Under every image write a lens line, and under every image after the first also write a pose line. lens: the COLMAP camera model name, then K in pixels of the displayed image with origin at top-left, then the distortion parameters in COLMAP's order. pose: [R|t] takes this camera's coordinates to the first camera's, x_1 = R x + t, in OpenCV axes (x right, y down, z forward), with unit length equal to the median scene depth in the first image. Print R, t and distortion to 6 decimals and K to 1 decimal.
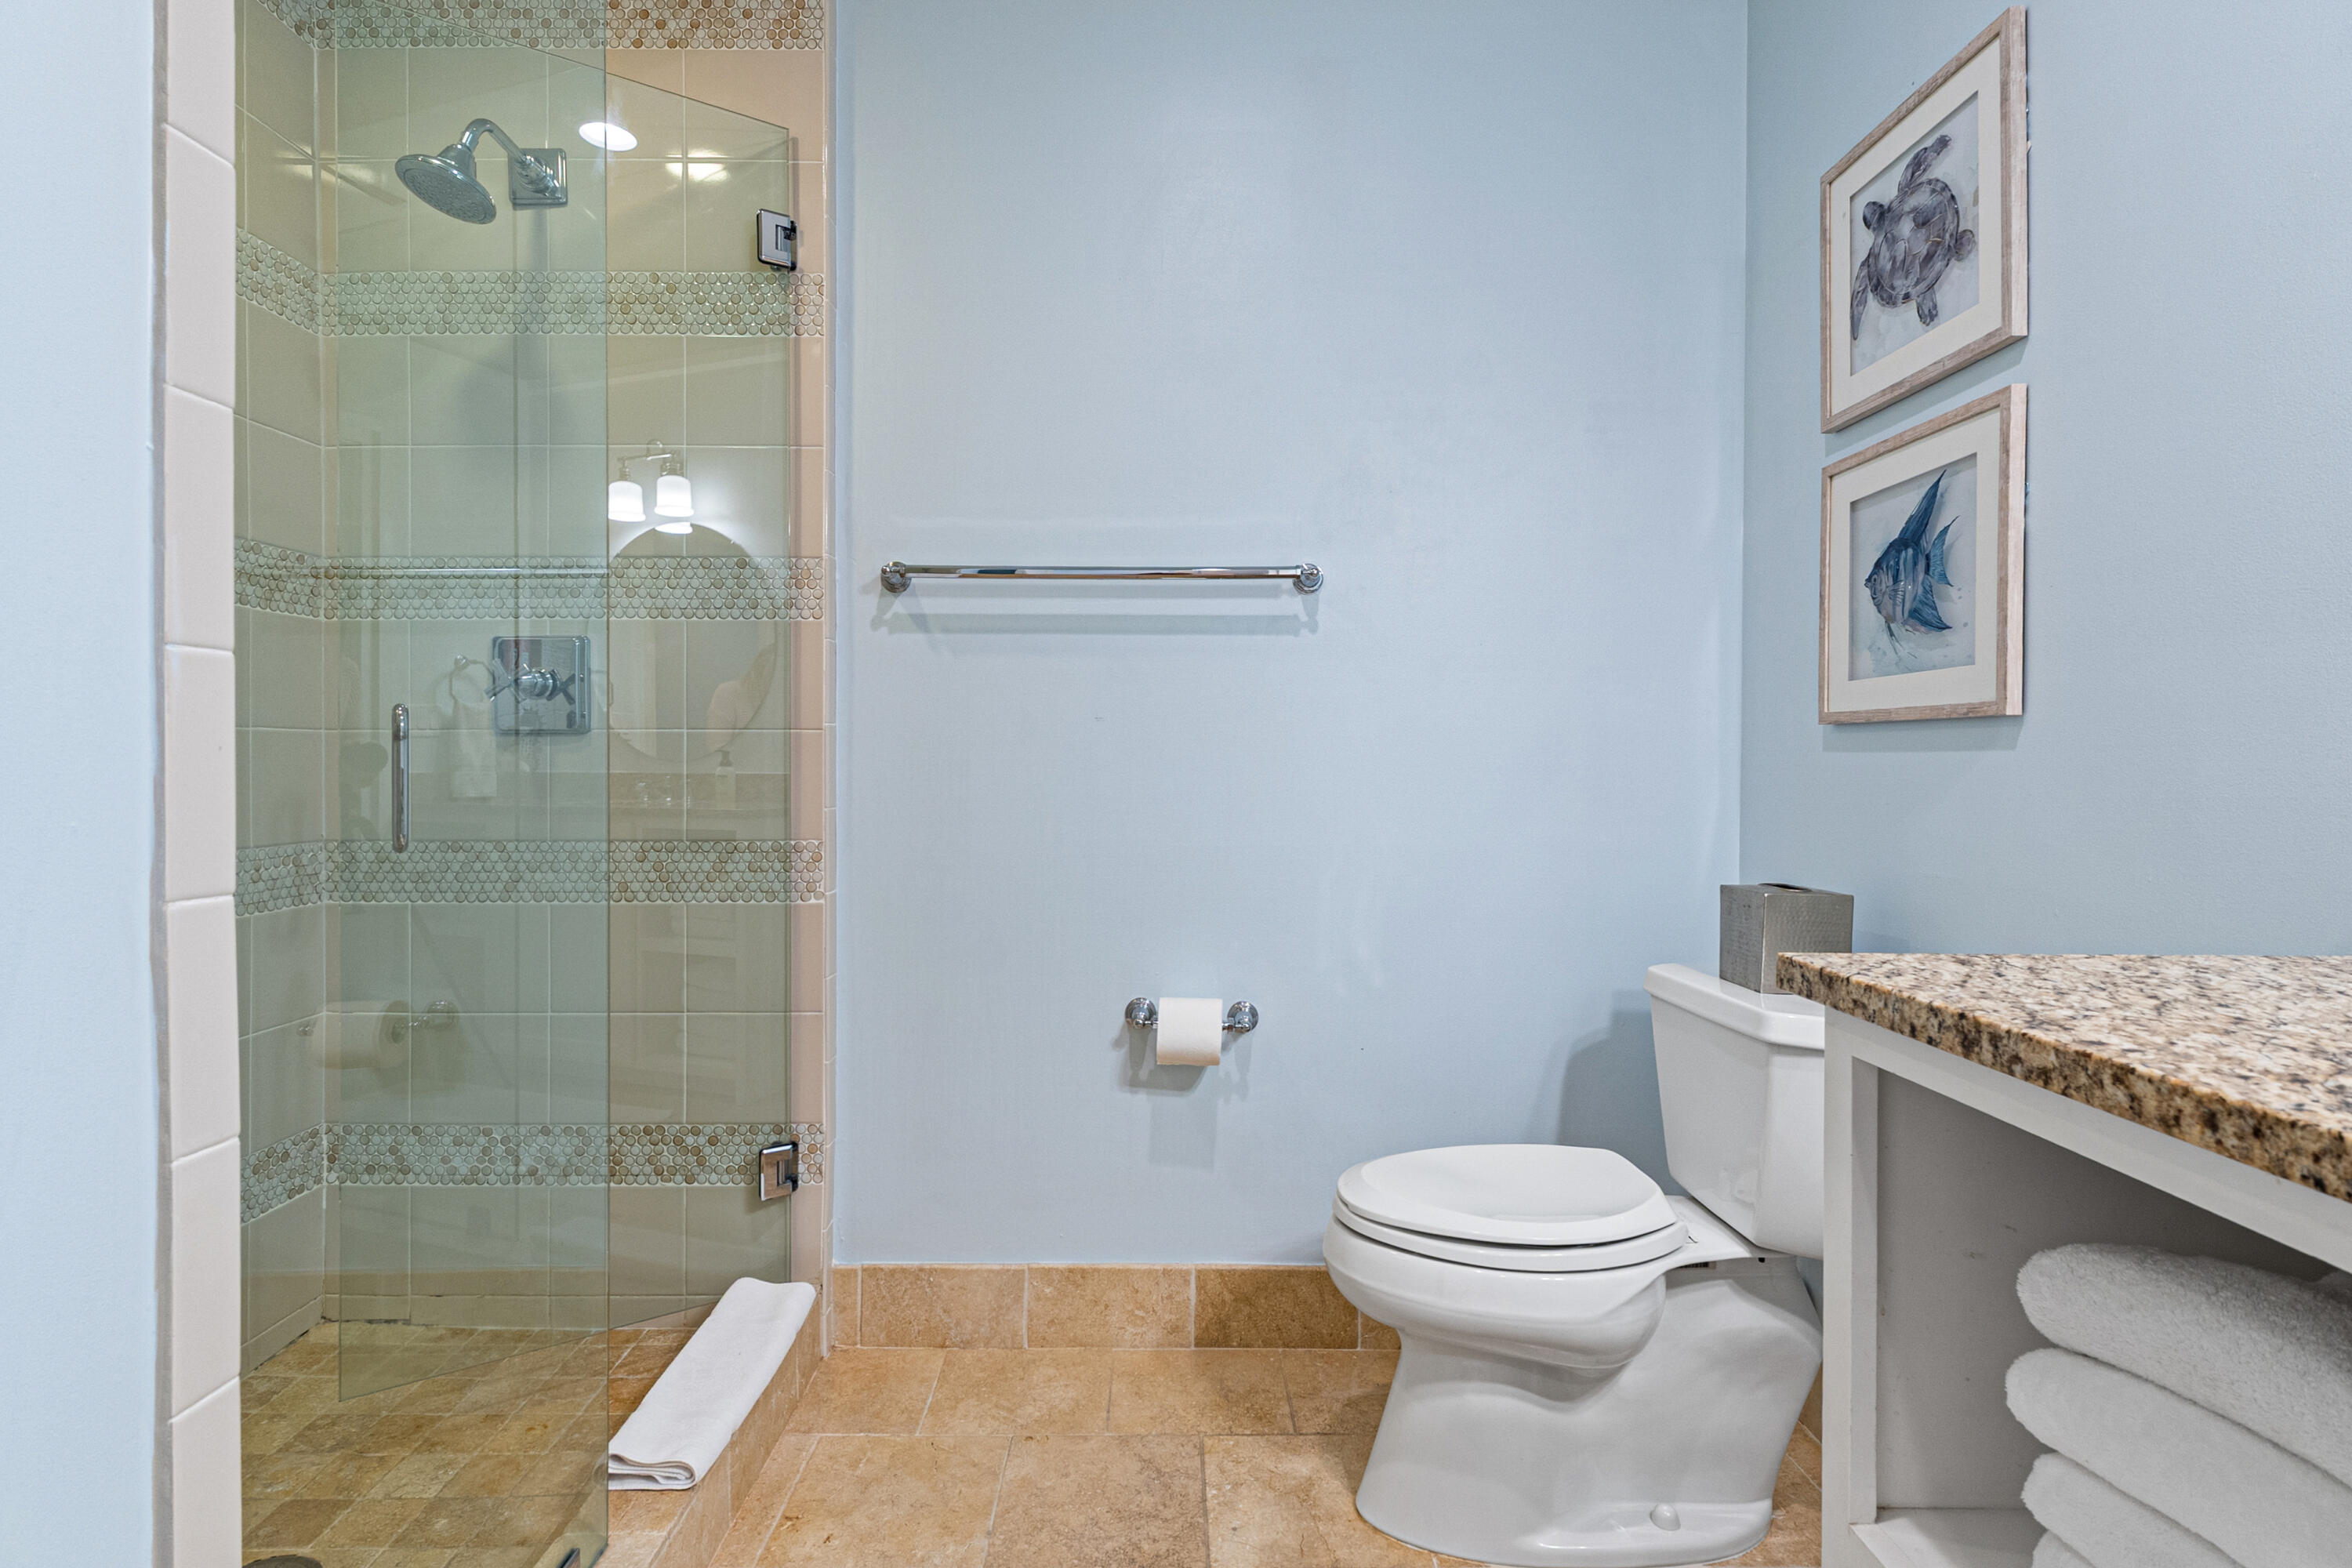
lens RADIAL K [[1100.5, 0, 1171.3], [0, 1100.5, 744.7], [0, 0, 1]] dist [-0.002054, 0.000328]
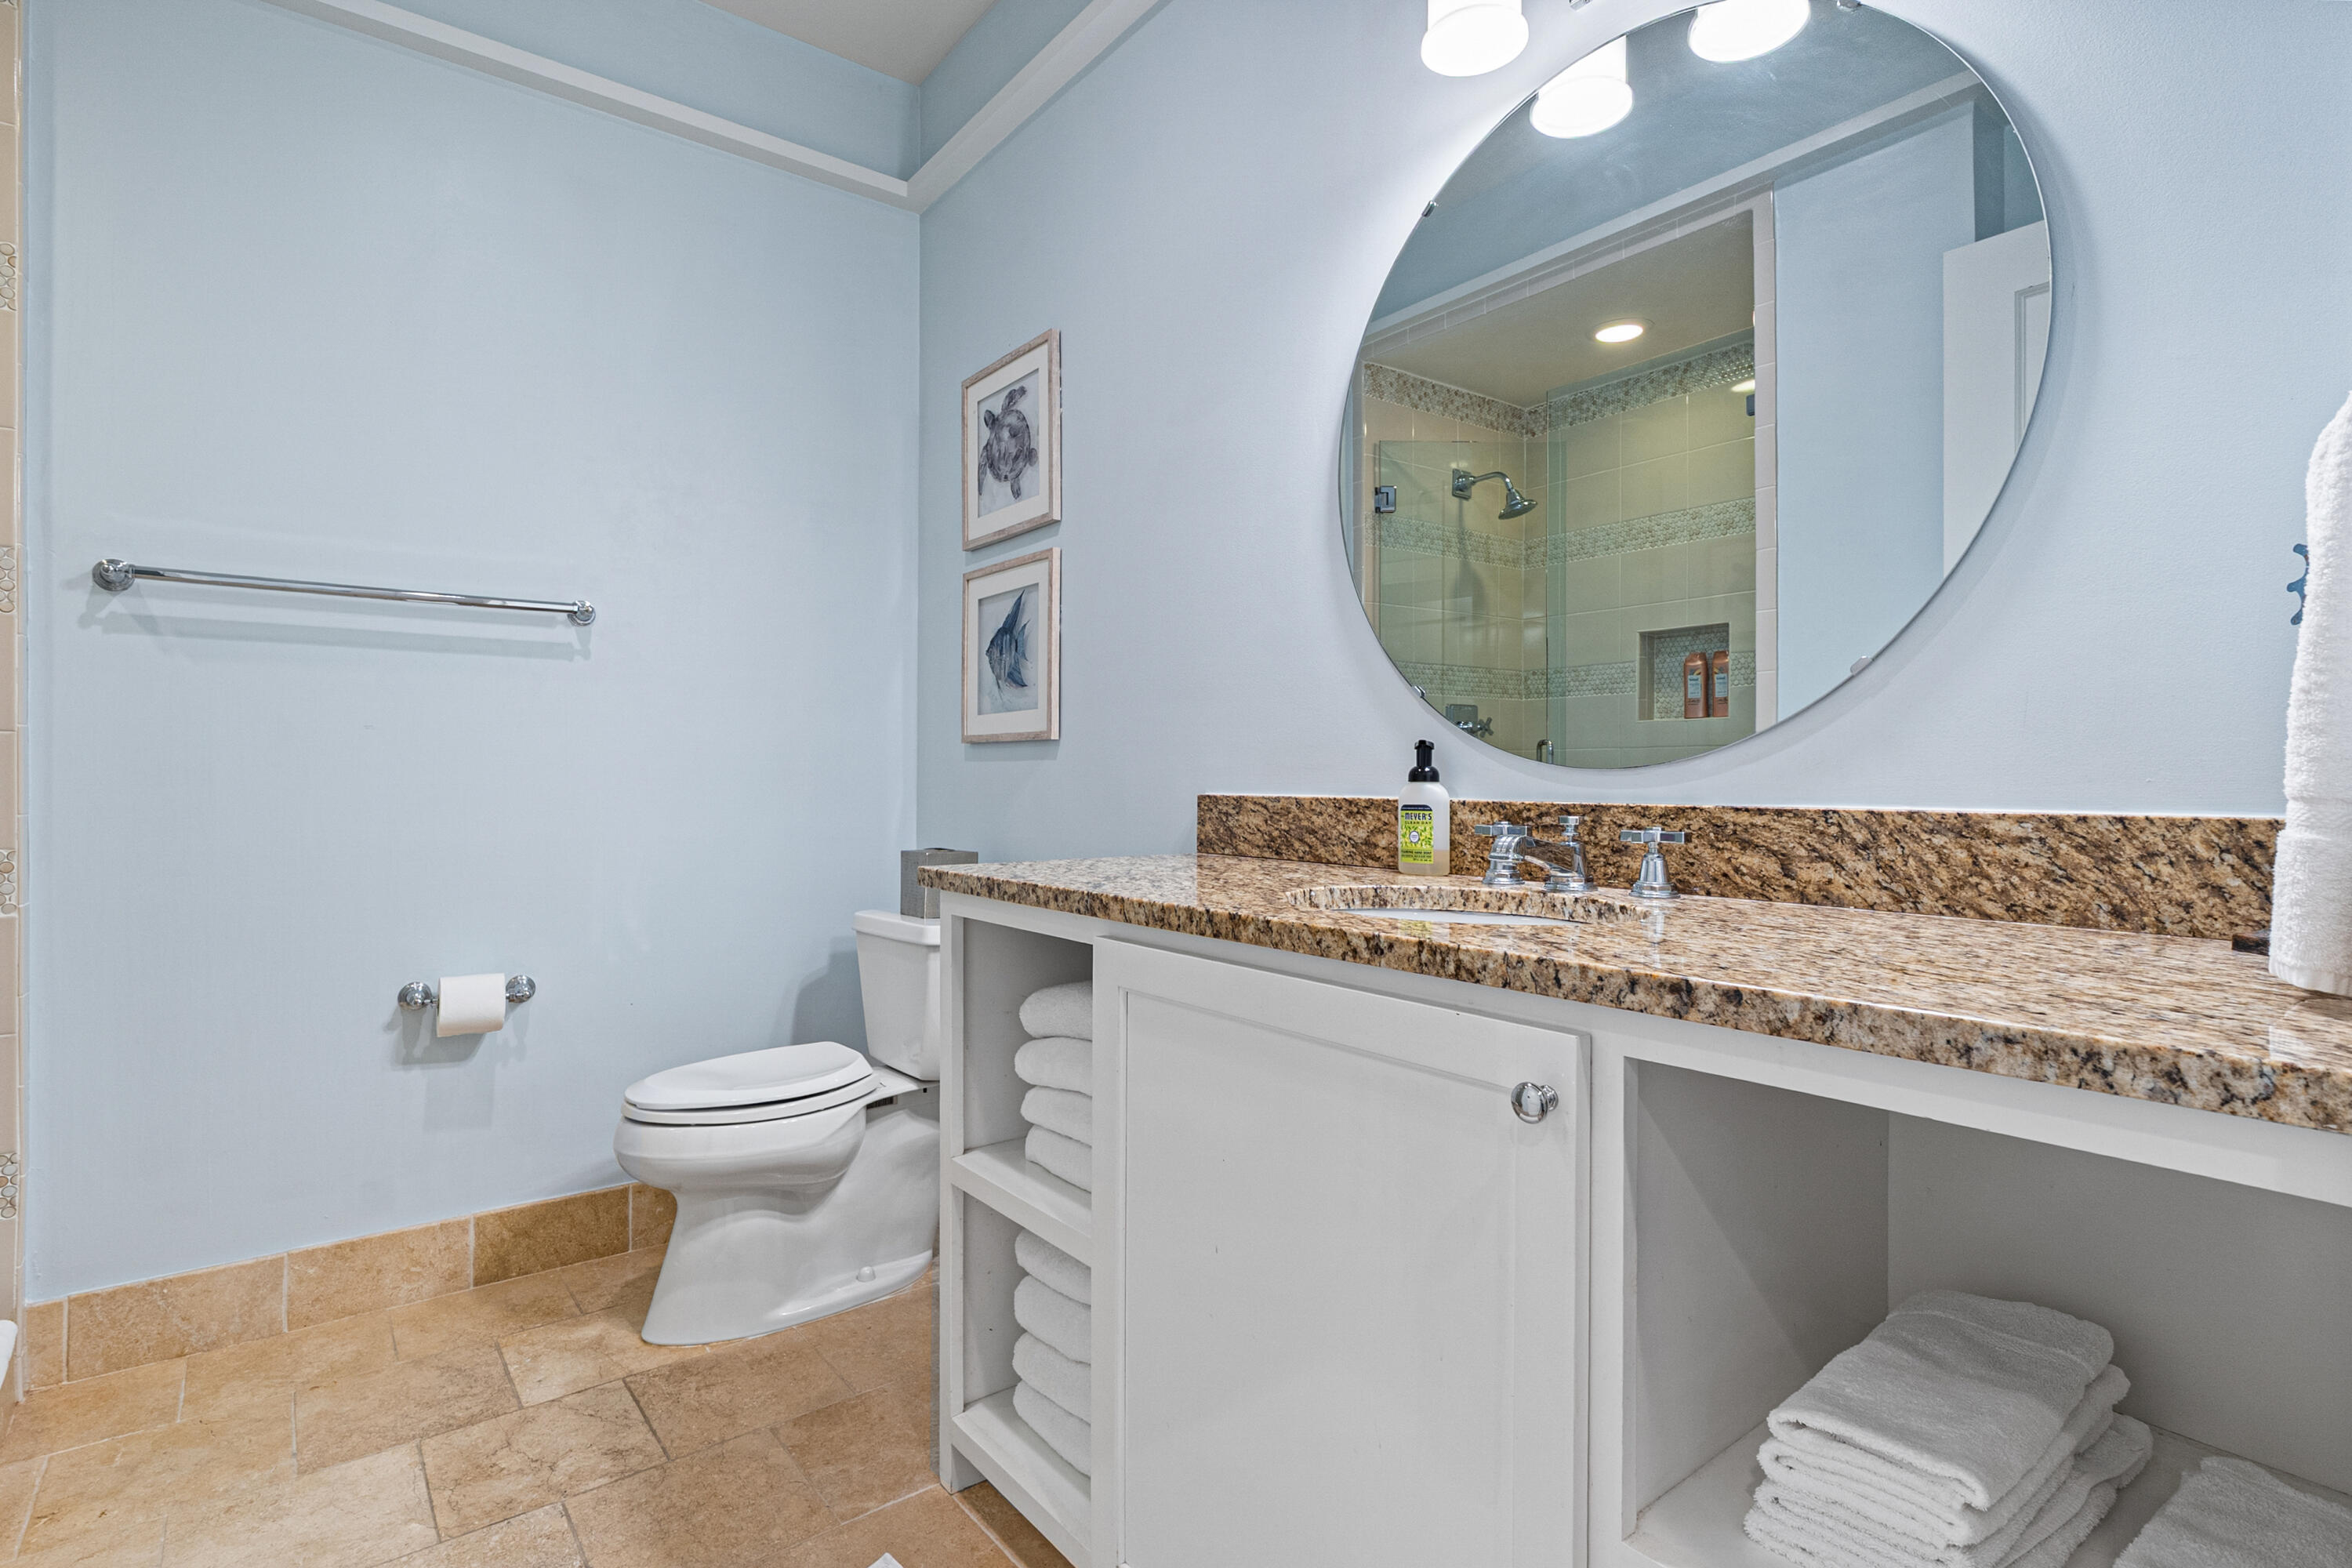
lens RADIAL K [[1126.1, 0, 1160.5], [0, 1126.1, 804.0], [0, 0, 1]] dist [-0.001821, -0.000334]
pose [[0.784884, -0.016629, 0.619420, -0.161416], [-0.006808, 0.999348, 0.035456, 0.008562], [-0.619606, -0.032046, 0.784259, -0.397287]]
